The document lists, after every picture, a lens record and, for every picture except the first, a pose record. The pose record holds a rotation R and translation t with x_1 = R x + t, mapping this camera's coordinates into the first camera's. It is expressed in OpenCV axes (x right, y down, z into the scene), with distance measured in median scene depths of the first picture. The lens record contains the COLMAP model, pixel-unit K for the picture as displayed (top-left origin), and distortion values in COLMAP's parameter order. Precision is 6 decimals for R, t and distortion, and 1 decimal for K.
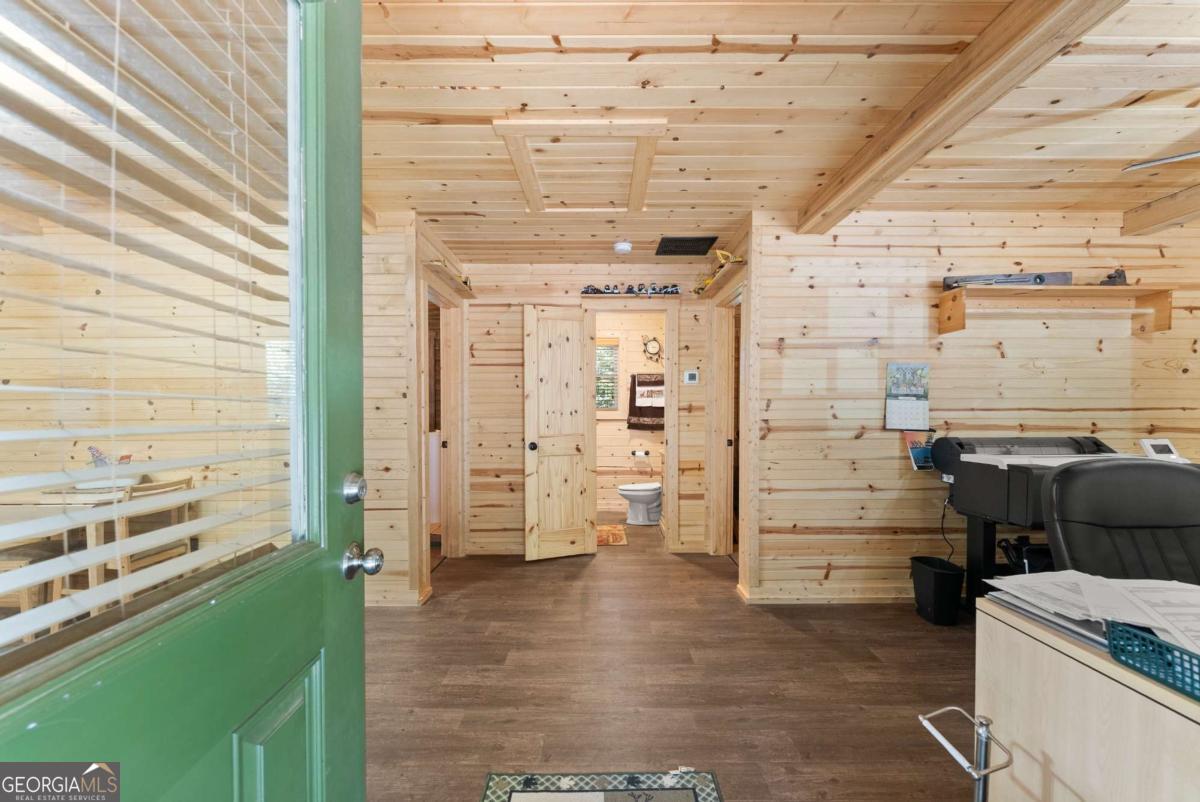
lens RADIAL K [[481.8, 0, 593.8], [0, 481.8, 410.5], [0, 0, 1]] dist [-0.002315, -0.000128]
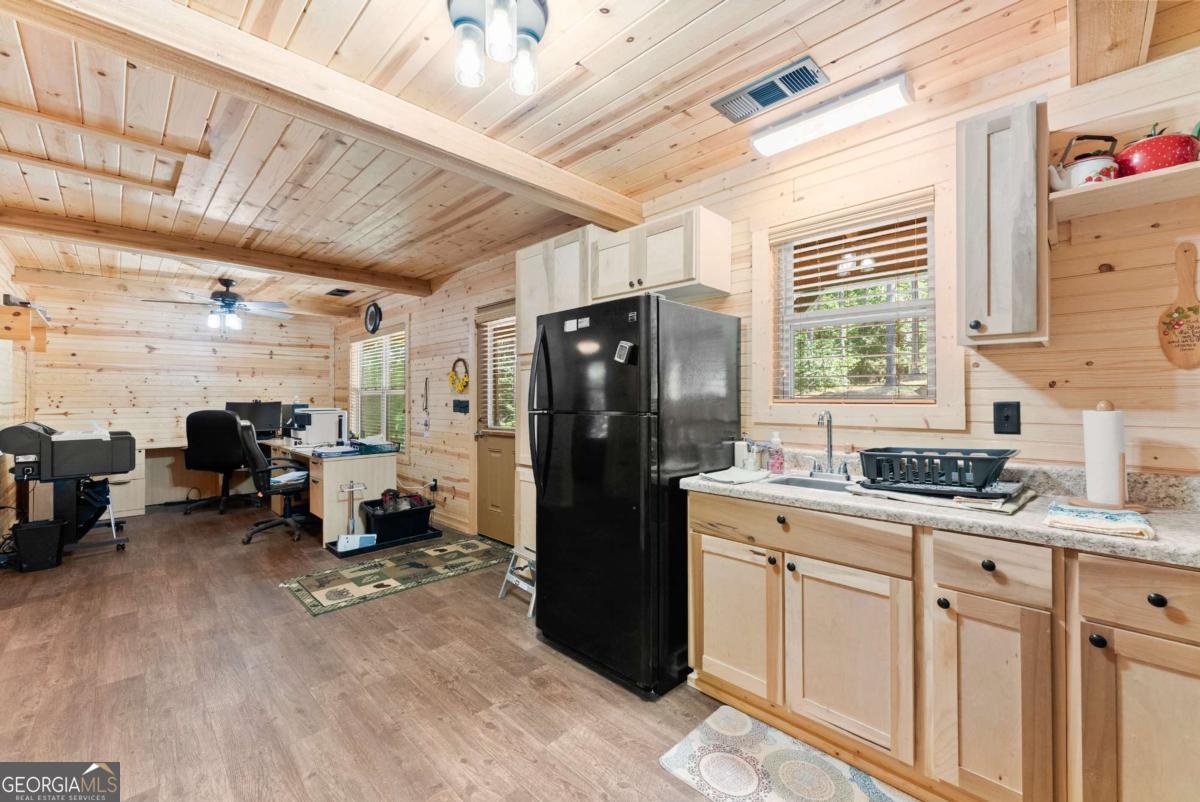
lens RADIAL K [[481.8, 0, 597.7], [0, 481.8, 399.6], [0, 0, 1]] dist [-0.002315, -0.000128]
pose [[-0.699529, -0.001503, 0.714603, -1.127784], [0.001089, 0.999994, 0.003170, -0.011005], [-0.714604, 0.002996, -0.699523, 0.772250]]
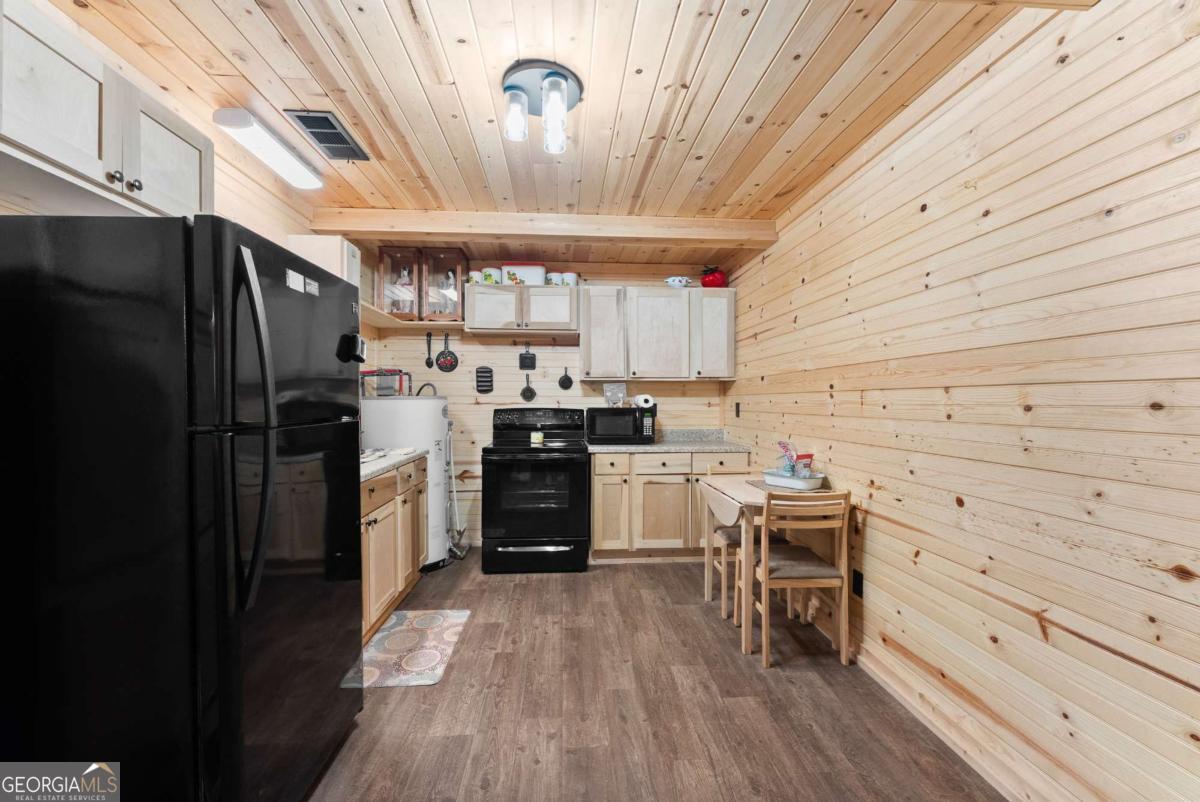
lens RADIAL K [[481.8, 0, 600.0], [0, 481.8, 403.7], [0, 0, 1]] dist [-0.002315, -0.000128]
pose [[0.057645, 0.010615, -0.998281, -0.092502], [-0.000342, 0.999944, 0.010613, -0.010843], [0.998337, -0.000271, 0.057645, 0.540731]]
